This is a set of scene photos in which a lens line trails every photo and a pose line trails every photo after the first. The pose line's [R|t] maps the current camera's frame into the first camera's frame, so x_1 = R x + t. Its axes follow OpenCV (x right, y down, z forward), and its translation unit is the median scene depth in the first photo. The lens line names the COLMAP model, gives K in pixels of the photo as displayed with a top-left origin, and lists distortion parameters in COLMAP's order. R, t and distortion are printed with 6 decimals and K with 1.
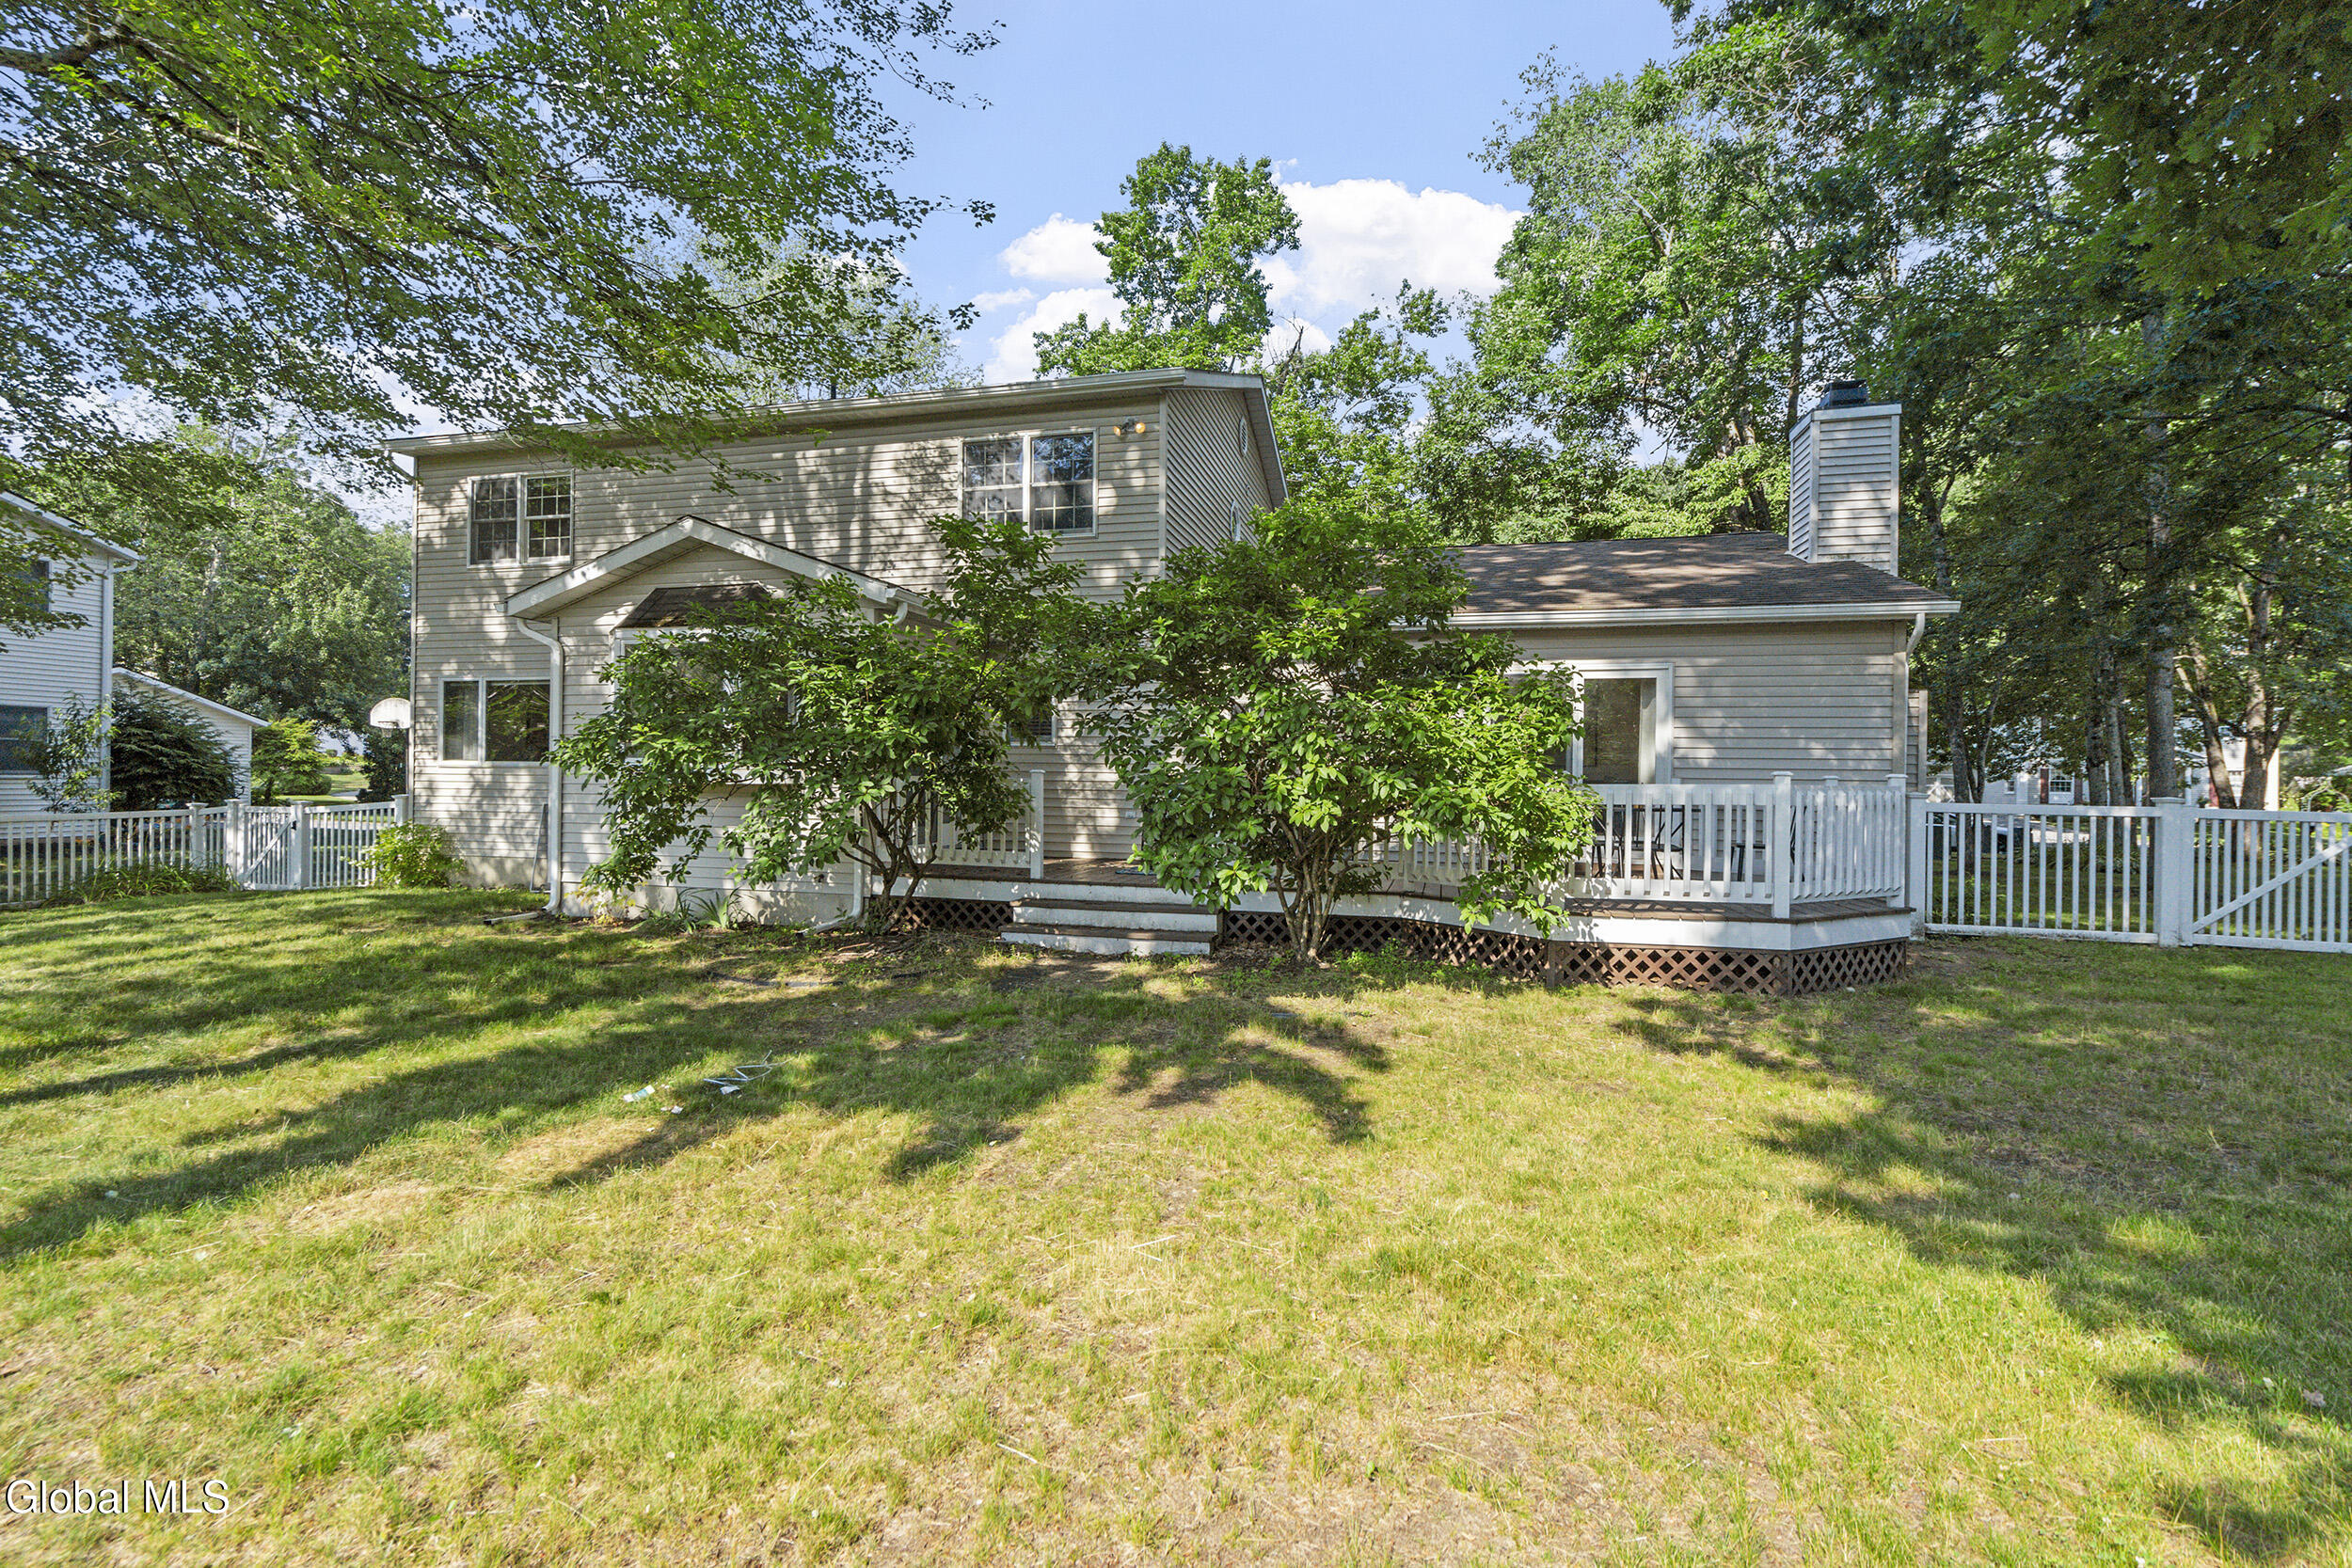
lens RADIAL K [[1102.0, 0, 1165.6], [0, 1102.0, 779.0], [0, 0, 1]] dist [-0.001308, 0.001946]
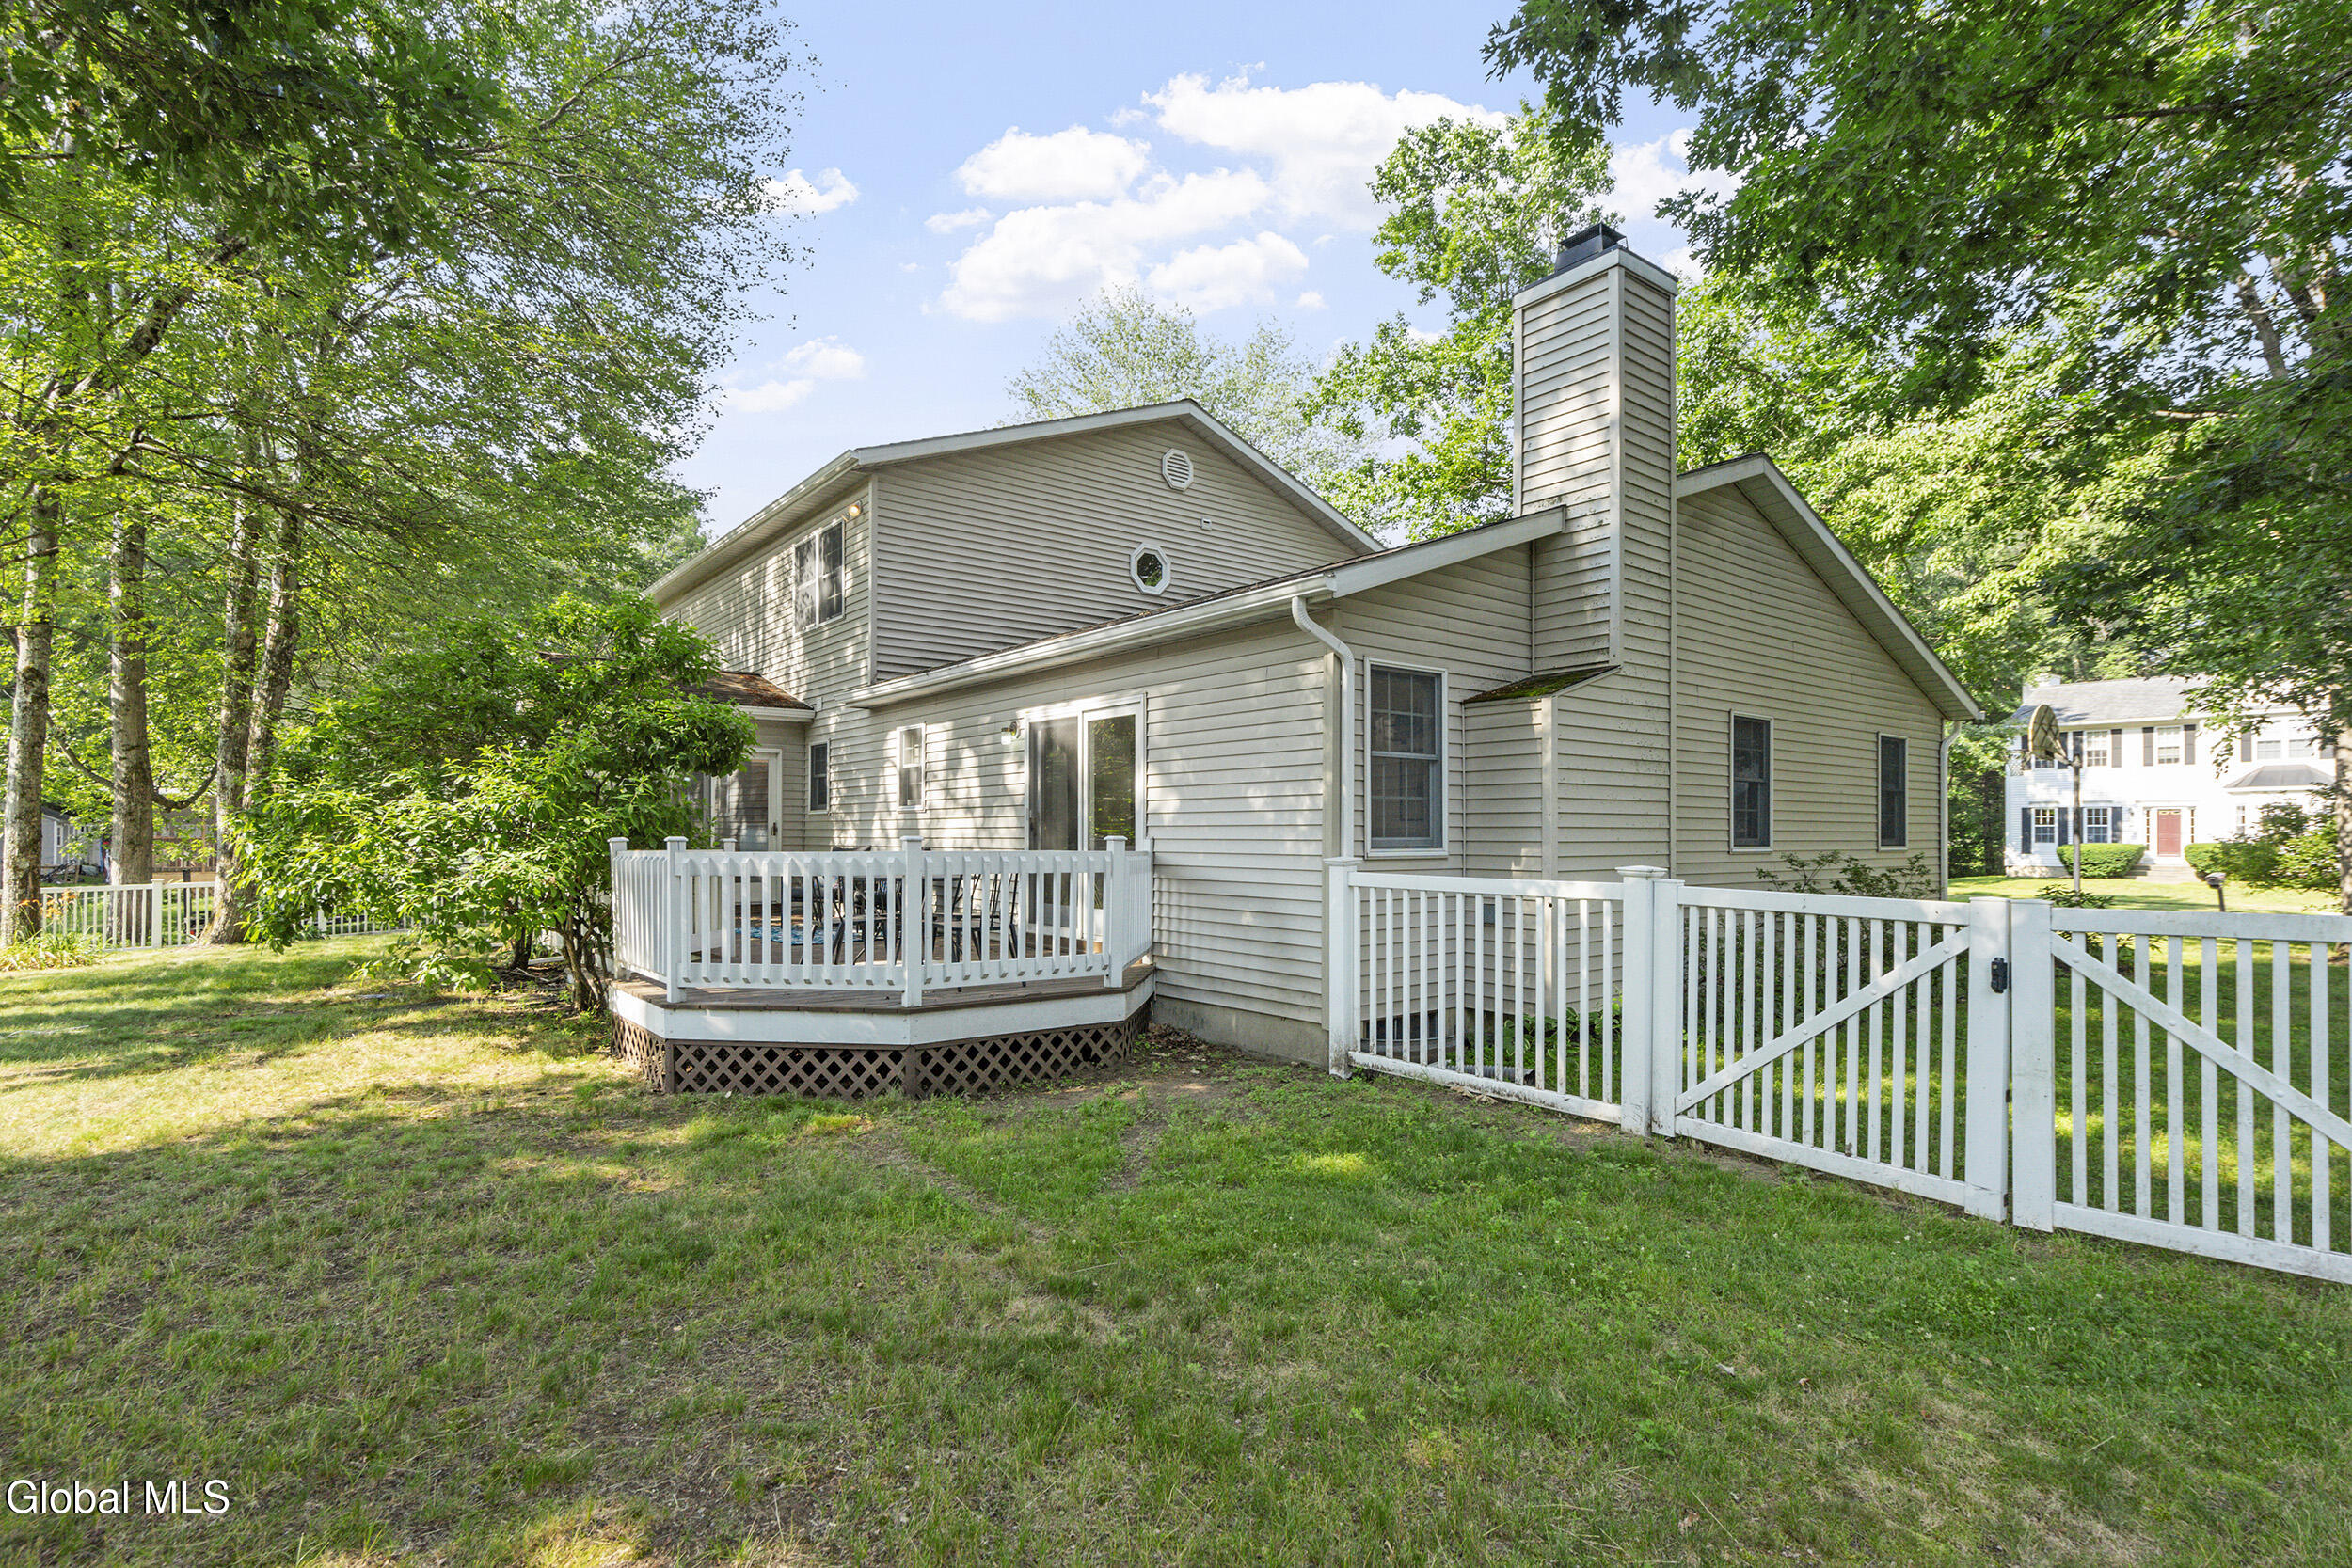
lens RADIAL K [[1102.0, 0, 1095.4], [0, 1102.0, 832.5], [0, 0, 1]] dist [-0.001308, 0.001946]
pose [[0.789791, -0.012626, -0.613246, 0.898942], [0.012888, 0.999909, -0.003989, -0.002211], [0.613241, -0.004753, 0.789882, 0.337235]]
